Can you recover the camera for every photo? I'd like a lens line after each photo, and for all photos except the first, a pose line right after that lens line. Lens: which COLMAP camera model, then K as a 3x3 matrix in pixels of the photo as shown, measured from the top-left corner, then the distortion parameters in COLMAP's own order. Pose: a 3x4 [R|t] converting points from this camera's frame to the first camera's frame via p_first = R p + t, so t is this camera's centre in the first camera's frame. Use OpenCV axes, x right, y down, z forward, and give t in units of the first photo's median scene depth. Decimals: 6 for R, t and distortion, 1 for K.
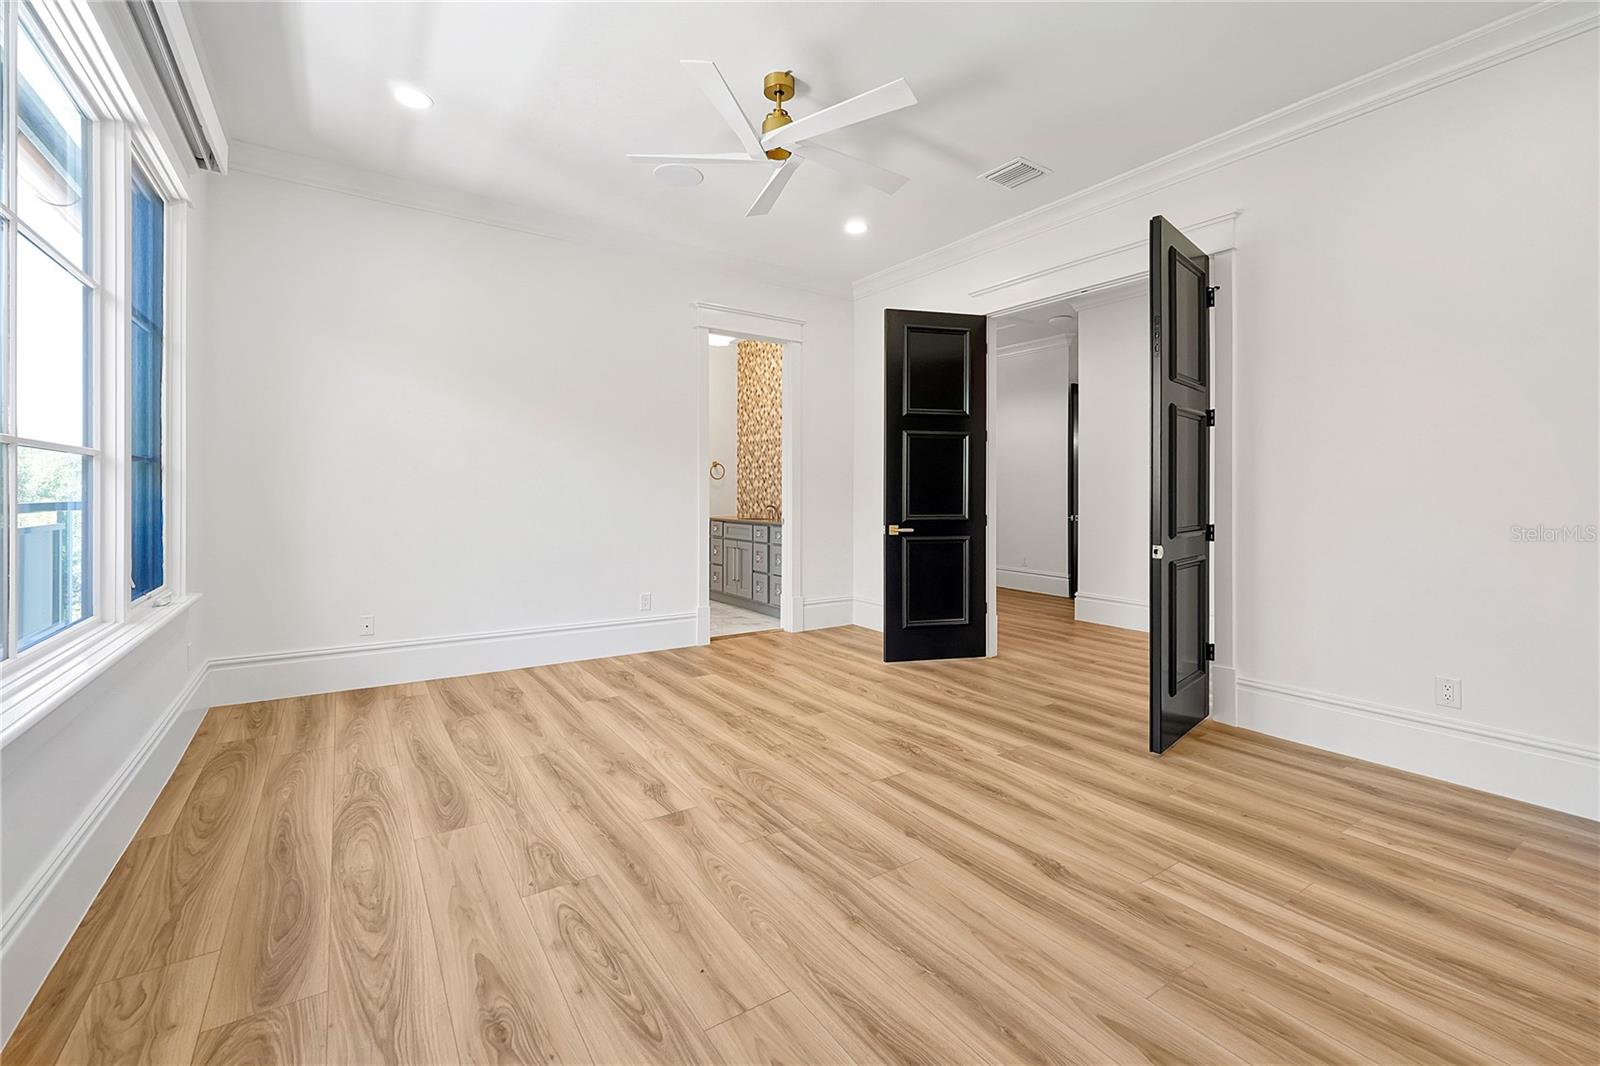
lens RADIAL K [[680.3, 0, 806.6], [0, 680.3, 492.8], [0, 0, 1]] dist [0.001932, 0.000469]
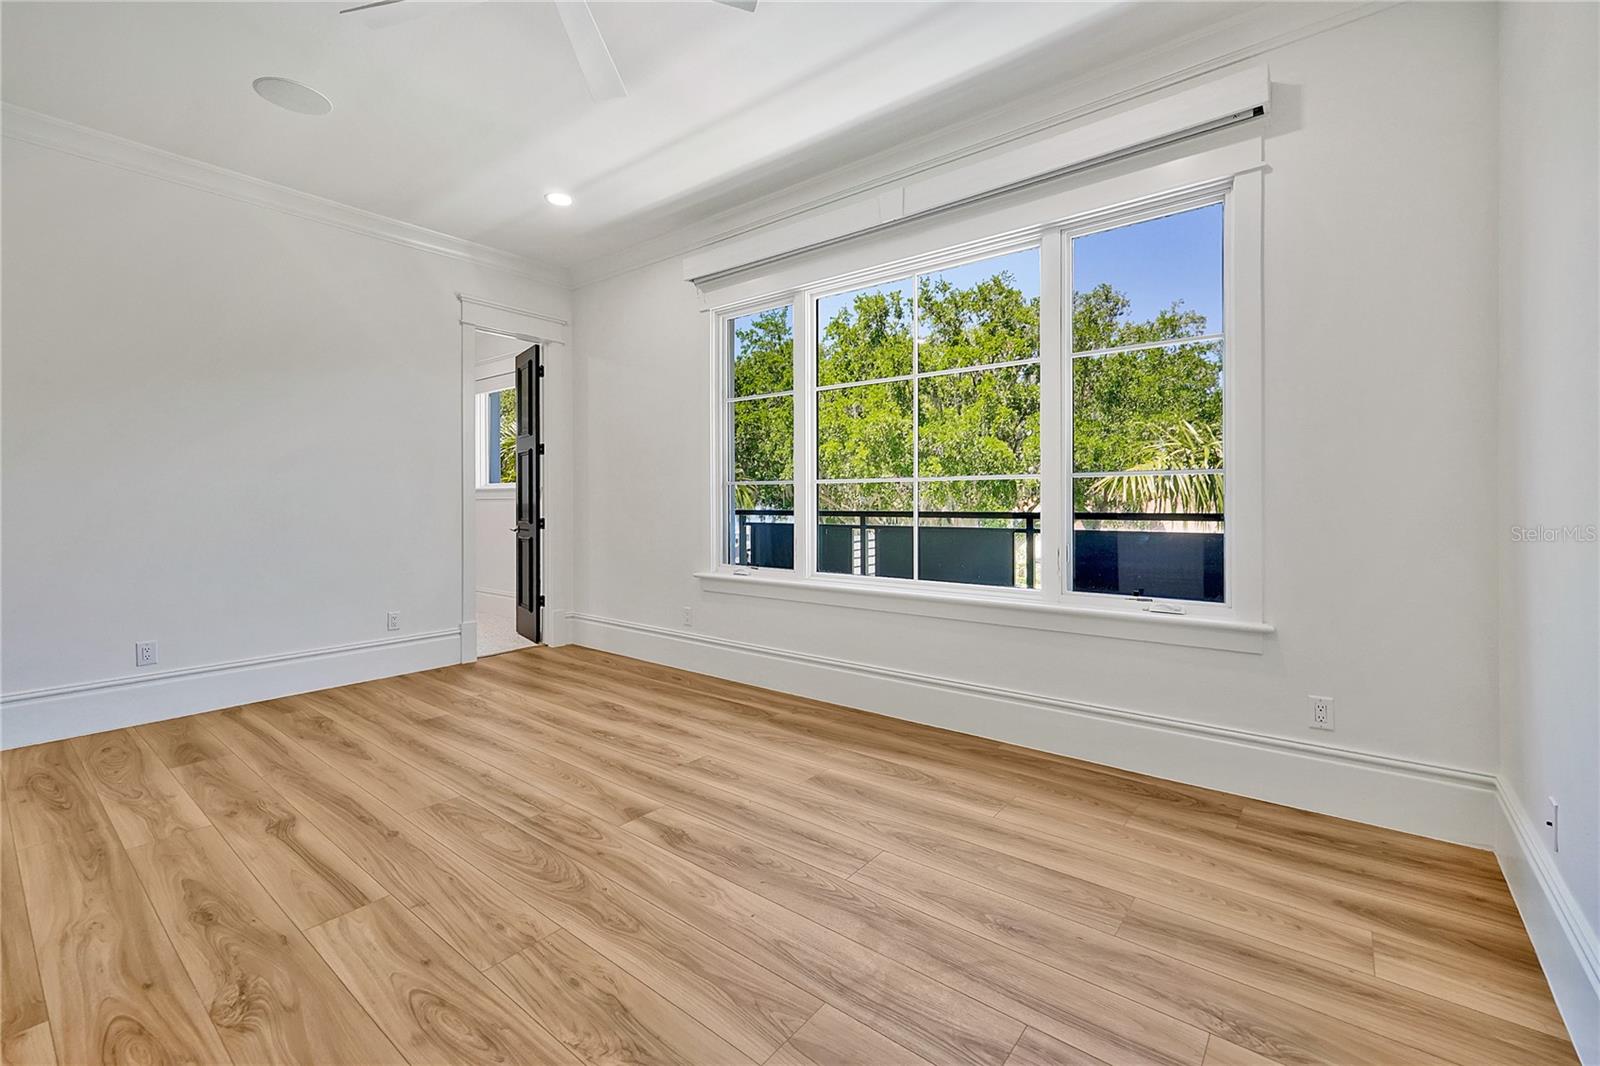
lens RADIAL K [[680.3, 0, 817.4], [0, 680.3, 521.2], [0, 0, 1]] dist [0.001932, 0.000469]
pose [[-0.952356, 0.002895, -0.304974, -0.138059], [-0.003636, 0.999776, 0.020844, 0.001841], [0.304967, 0.020960, -0.952132, 2.035650]]
